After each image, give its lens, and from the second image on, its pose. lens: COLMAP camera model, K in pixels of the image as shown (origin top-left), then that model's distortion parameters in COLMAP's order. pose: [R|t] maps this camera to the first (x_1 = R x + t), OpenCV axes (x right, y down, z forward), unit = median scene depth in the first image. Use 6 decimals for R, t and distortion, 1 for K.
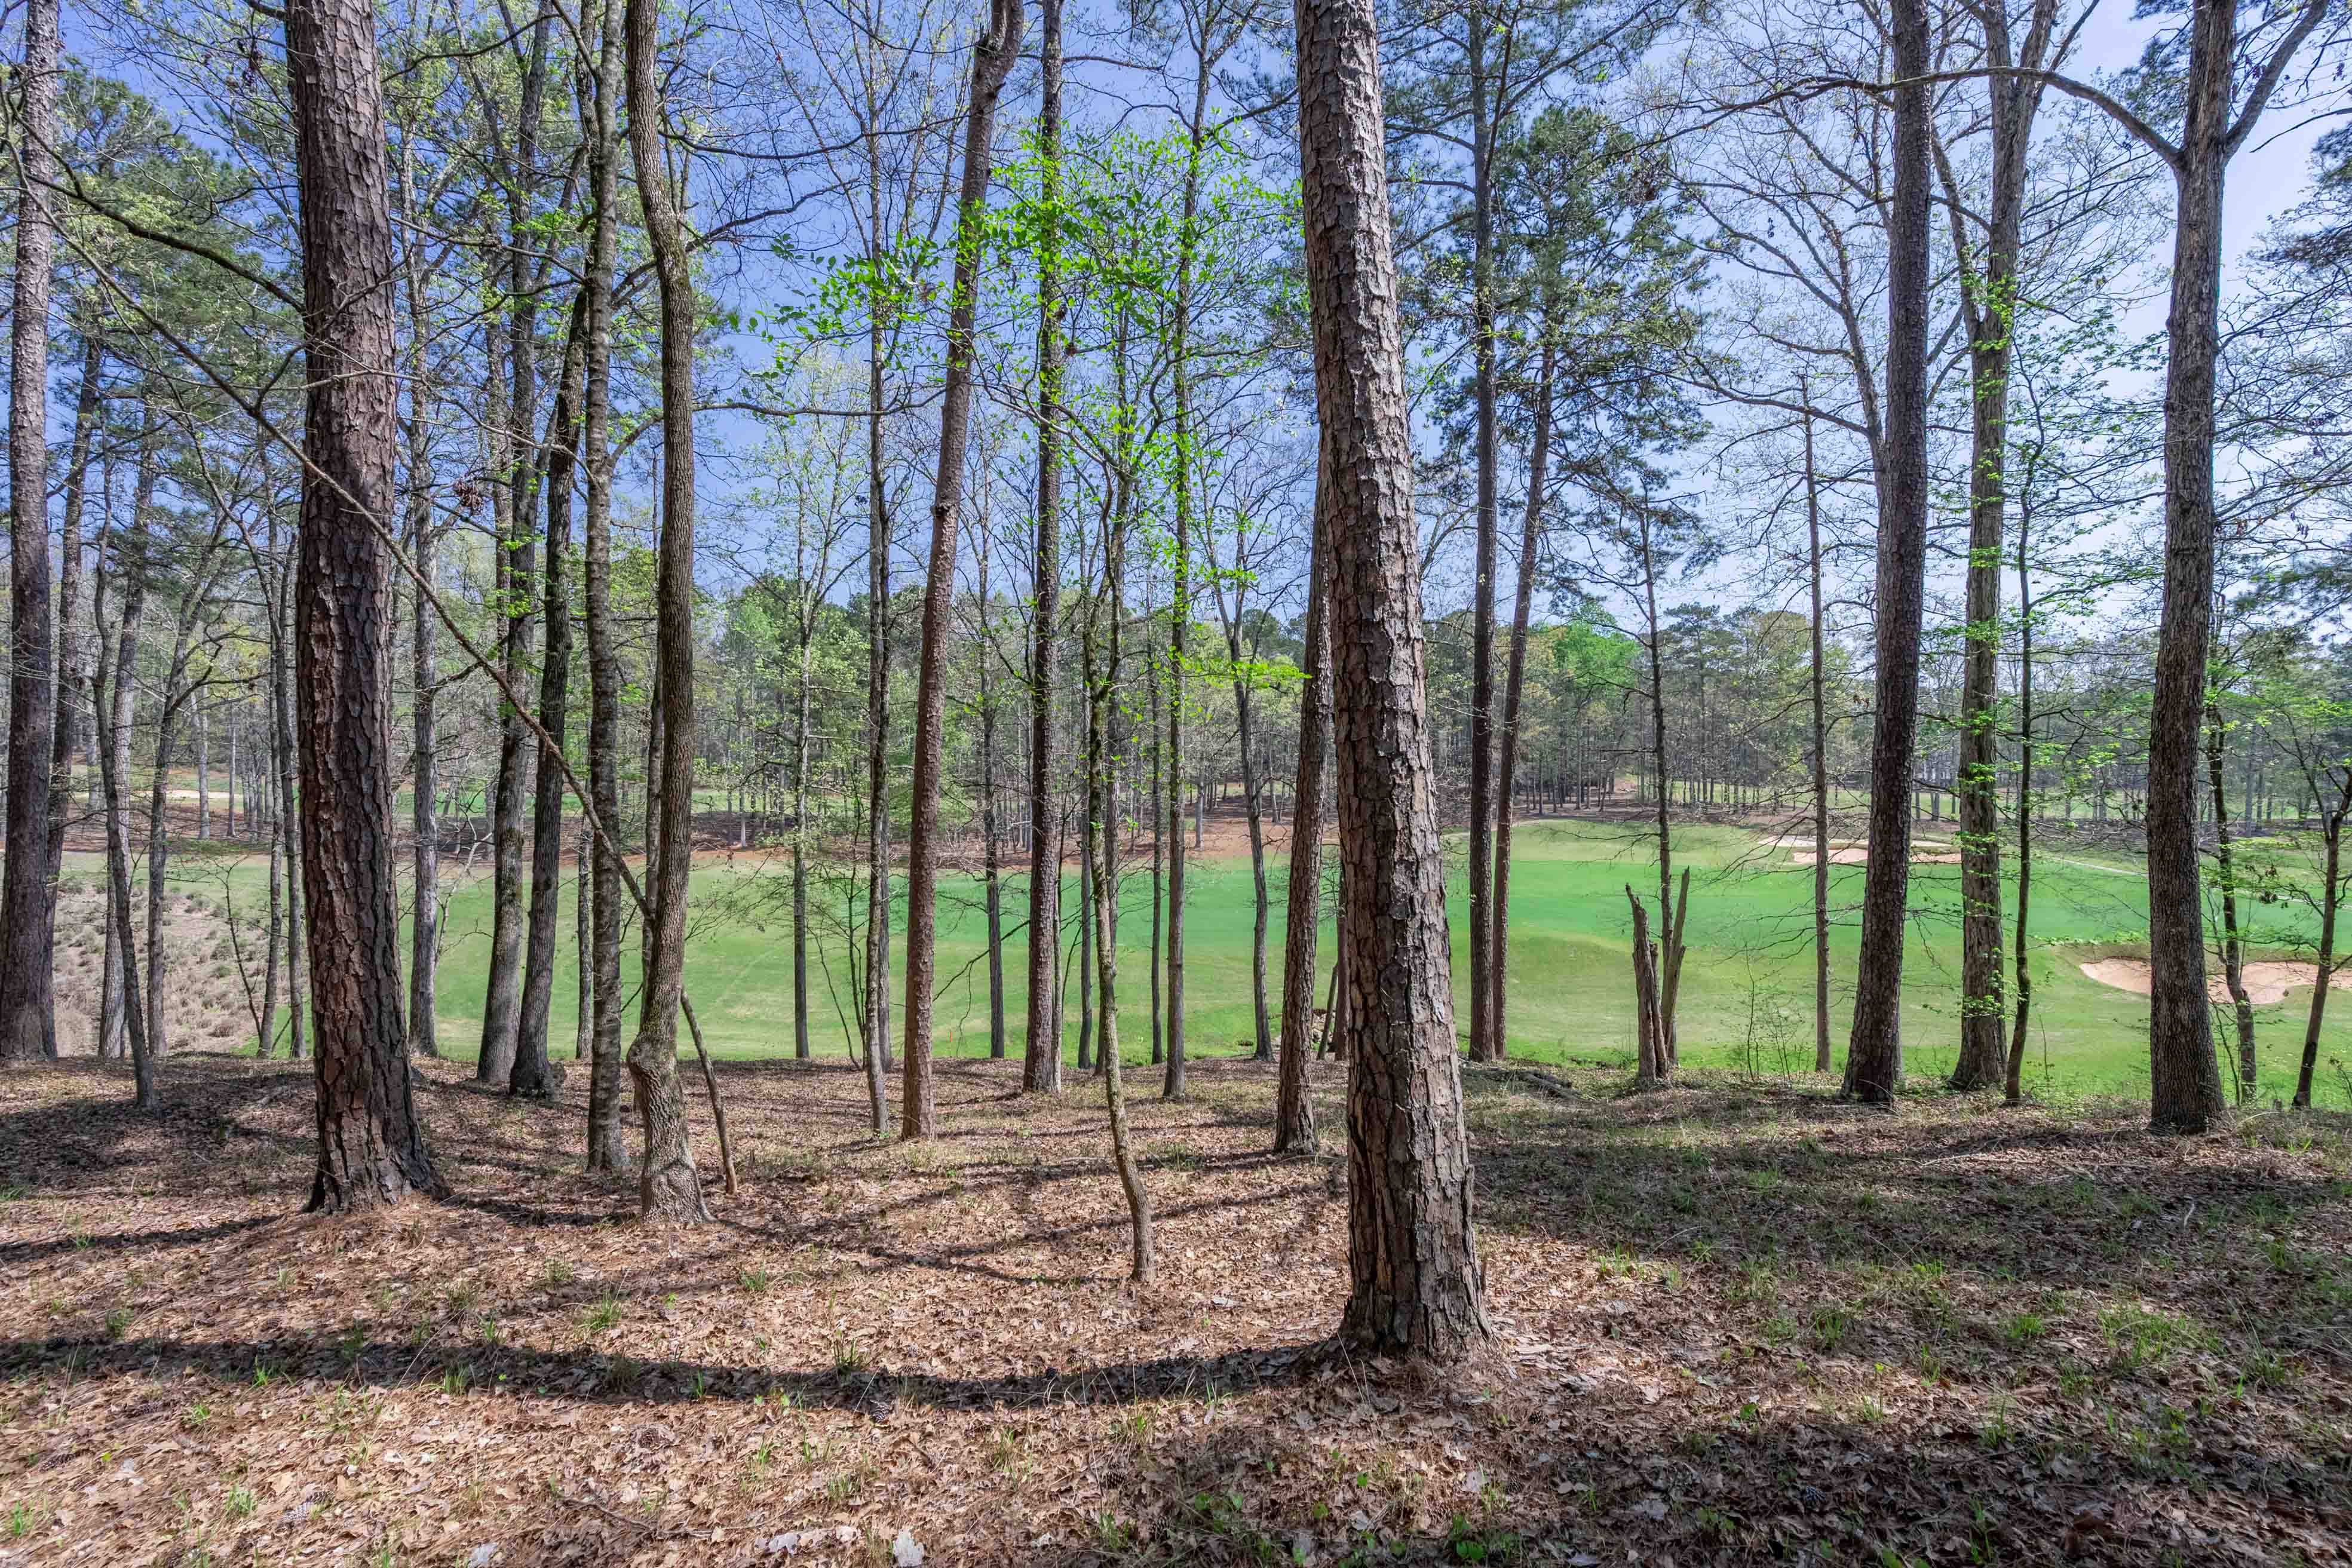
lens RADIAL K [[986.8, 0, 1176.0], [0, 986.8, 784.0], [0, 0, 1]] dist [-0.001896, -0.000033]
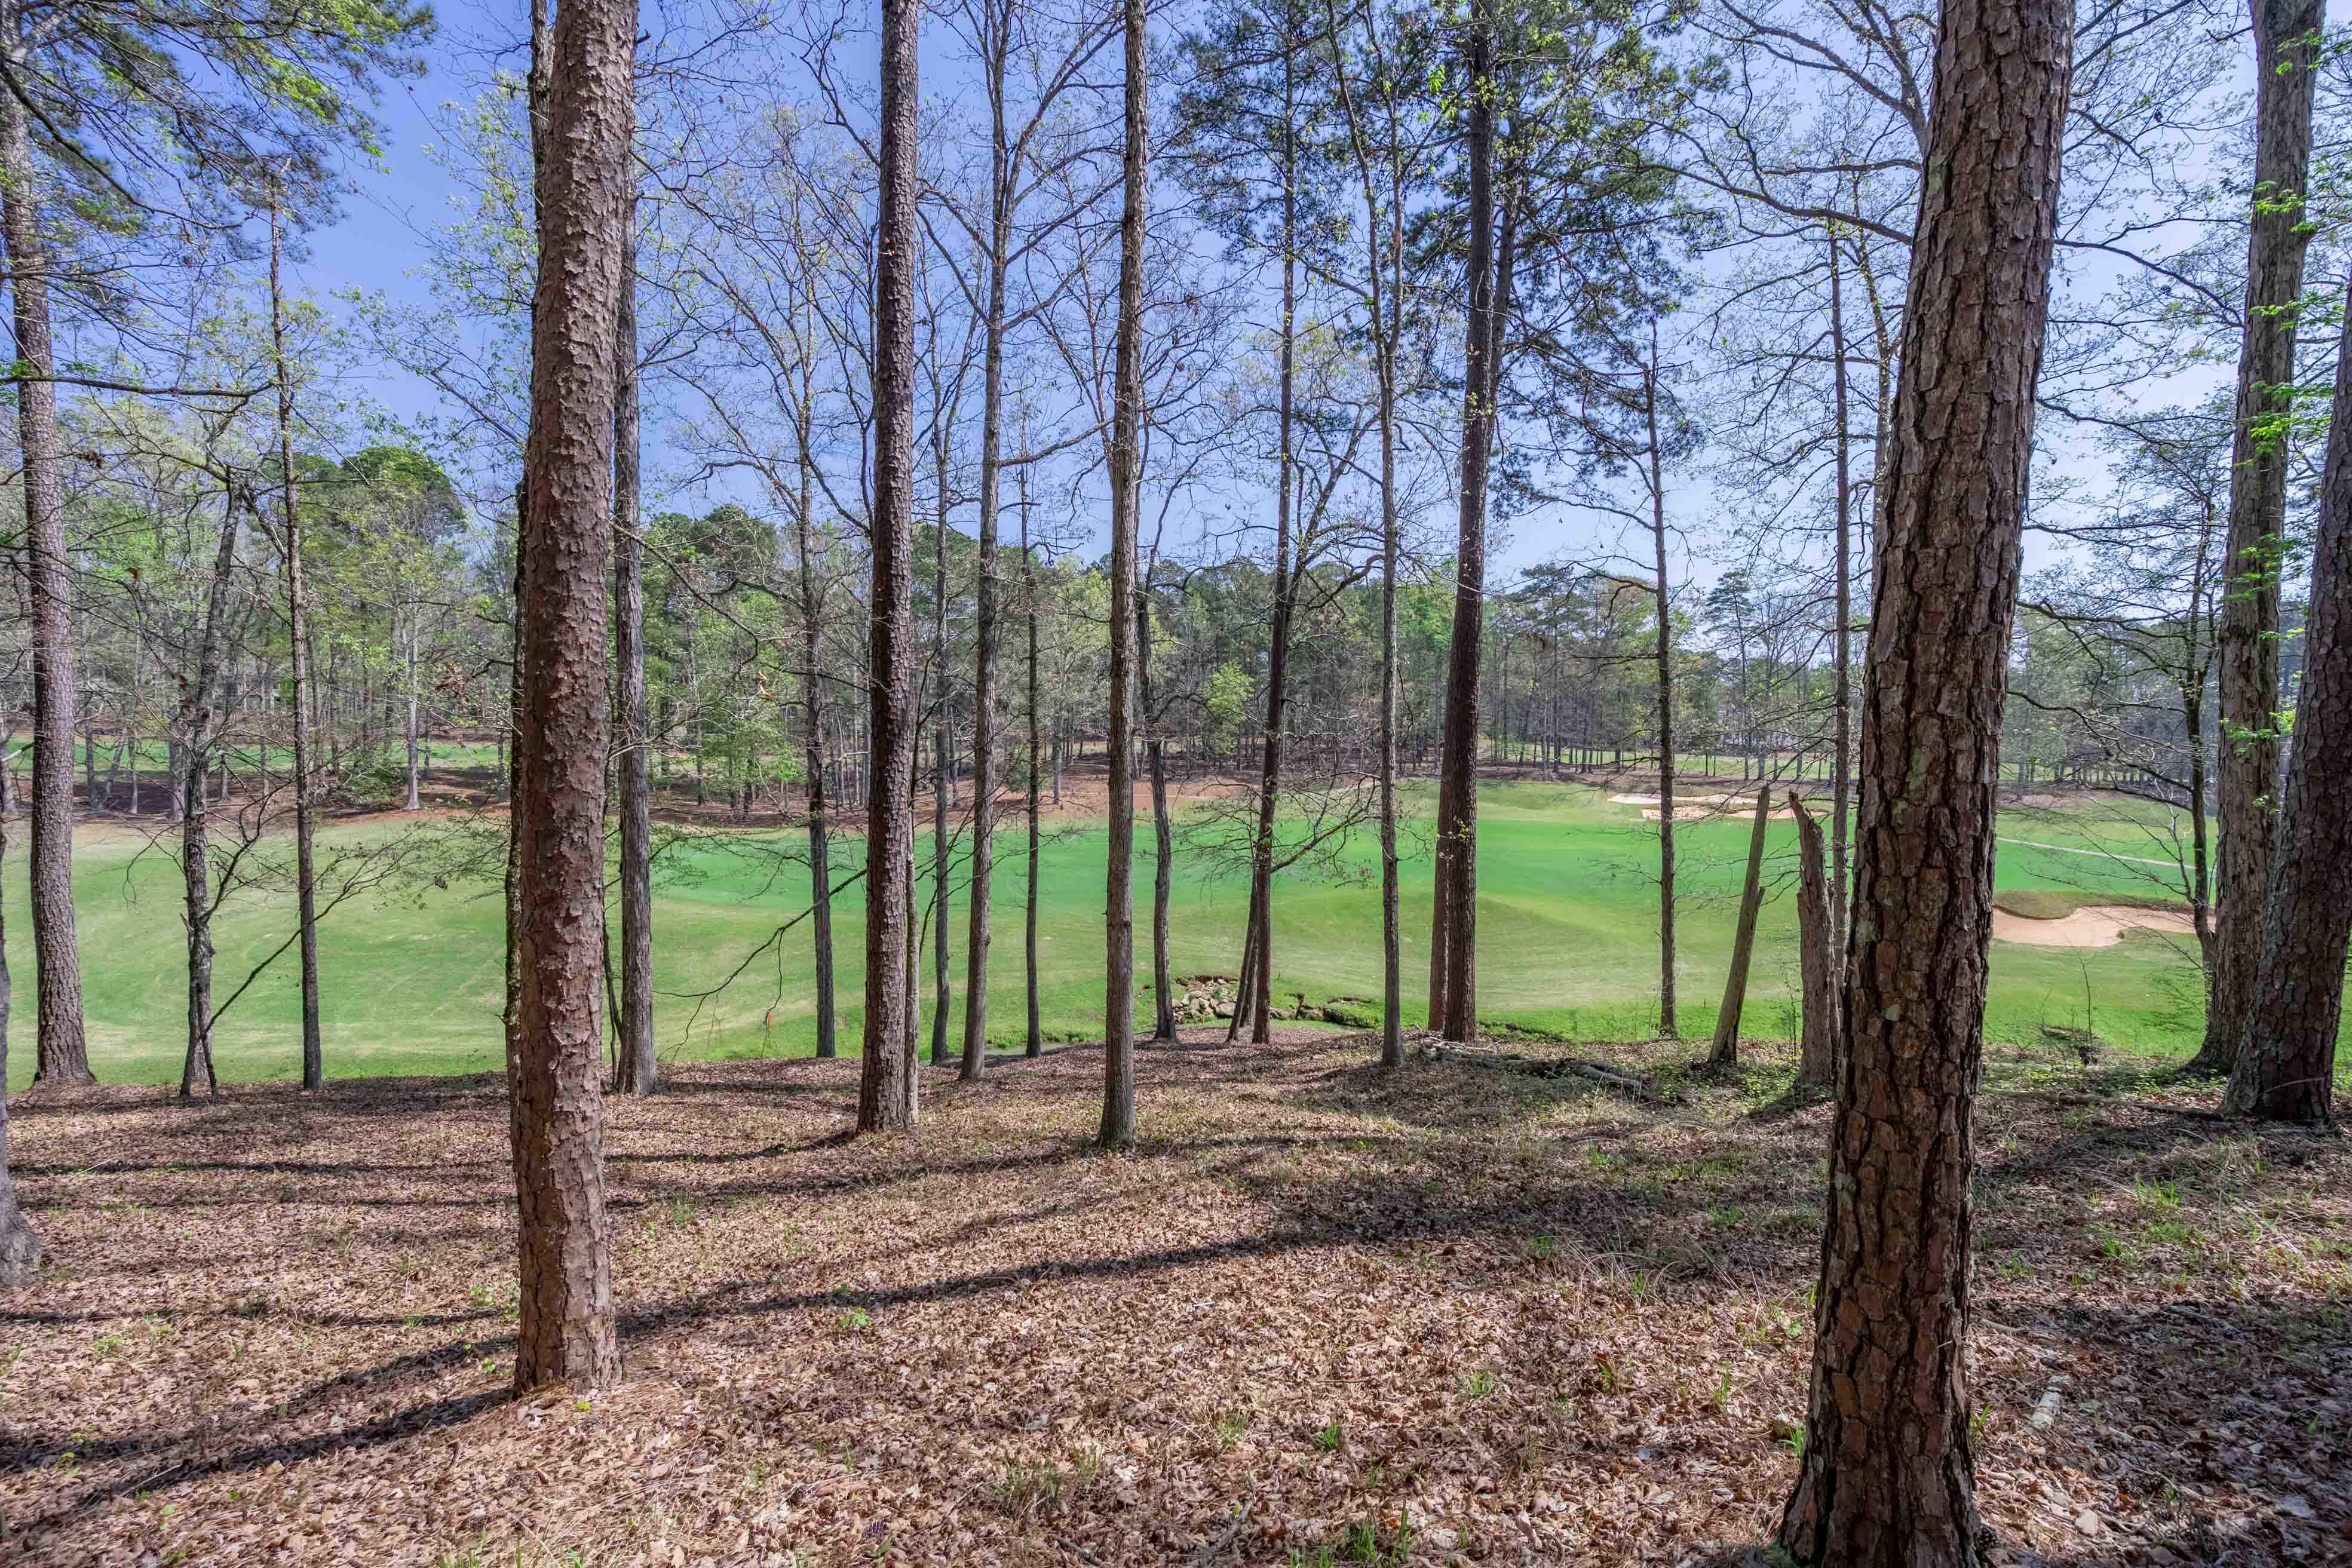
lens RADIAL K [[986.8, 0, 1176.0], [0, 986.8, 784.0], [0, 0, 1]] dist [-0.001896, -0.000033]
pose [[0.988221, 0.003543, 0.152990, -0.027189], [-0.009022, 0.999342, 0.035137, 0.035856], [-0.152764, -0.036103, 0.987603, 0.188286]]
